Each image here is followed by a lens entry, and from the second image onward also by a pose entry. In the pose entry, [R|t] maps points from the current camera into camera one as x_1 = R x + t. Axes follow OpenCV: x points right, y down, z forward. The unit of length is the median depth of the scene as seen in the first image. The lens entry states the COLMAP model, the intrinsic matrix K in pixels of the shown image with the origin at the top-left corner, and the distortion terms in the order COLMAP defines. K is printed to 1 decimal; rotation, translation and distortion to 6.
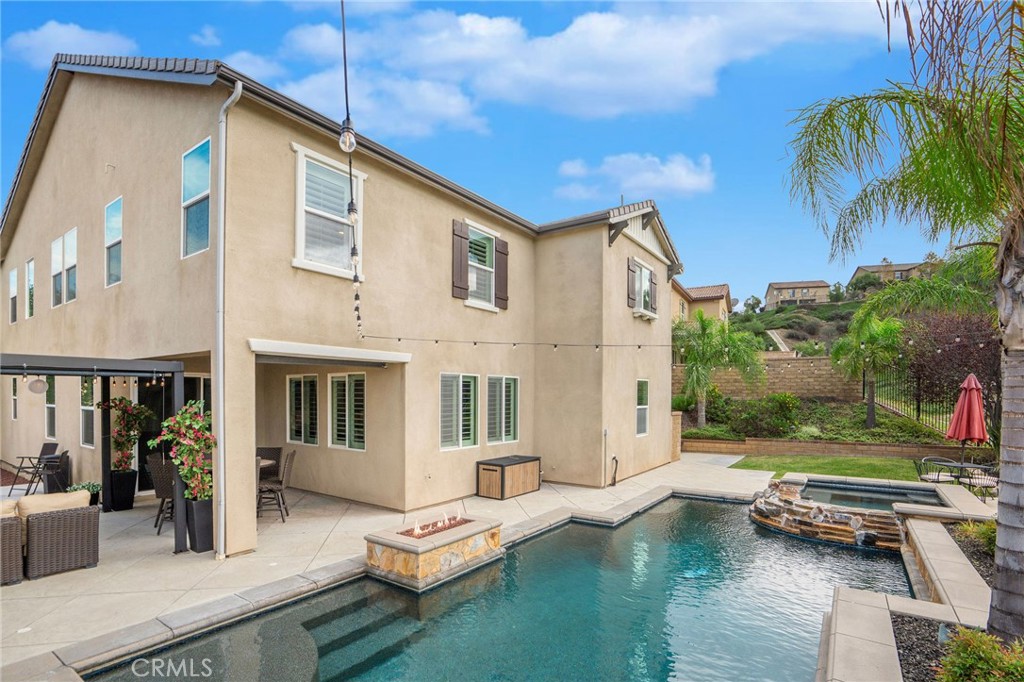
lens RADIAL K [[494.3, 0, 511.5], [0, 494.3, 393.9], [0, 0, 1]] dist [-0.083496, 0.047665]
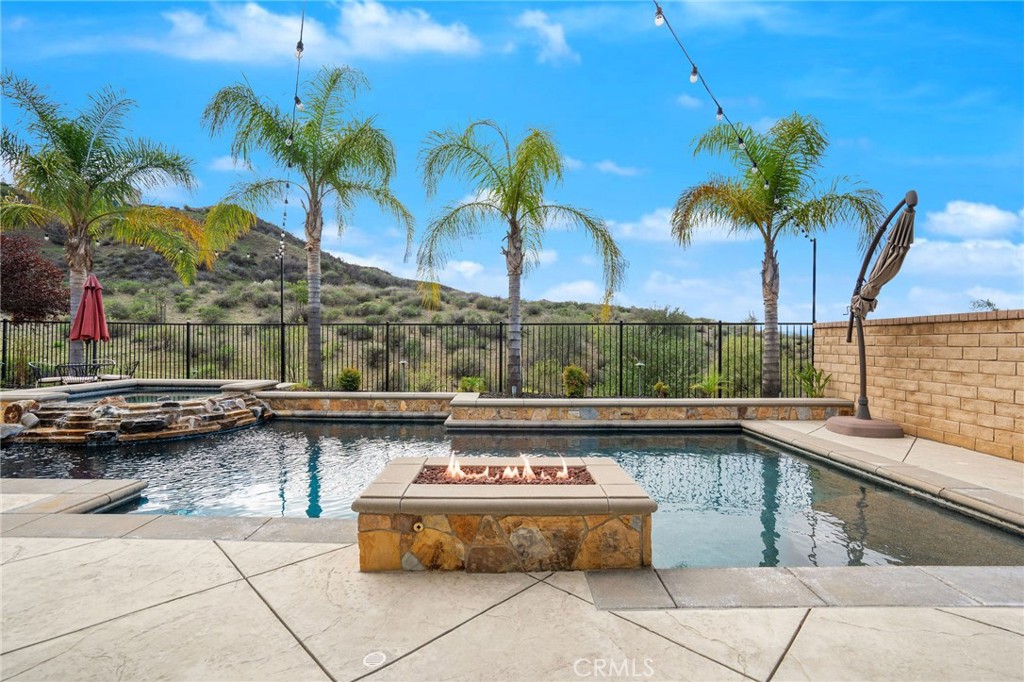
lens RADIAL K [[479.8, 0, 502.5], [0, 479.8, 341.0], [0, 0, 1]] dist [-0.038373, 0.020626]
pose [[-0.569959, -0.003427, 0.821666, -0.322165], [-0.007468, 0.999972, -0.001010, 0.085578], [-0.821639, -0.006711, -0.569968, 0.766754]]
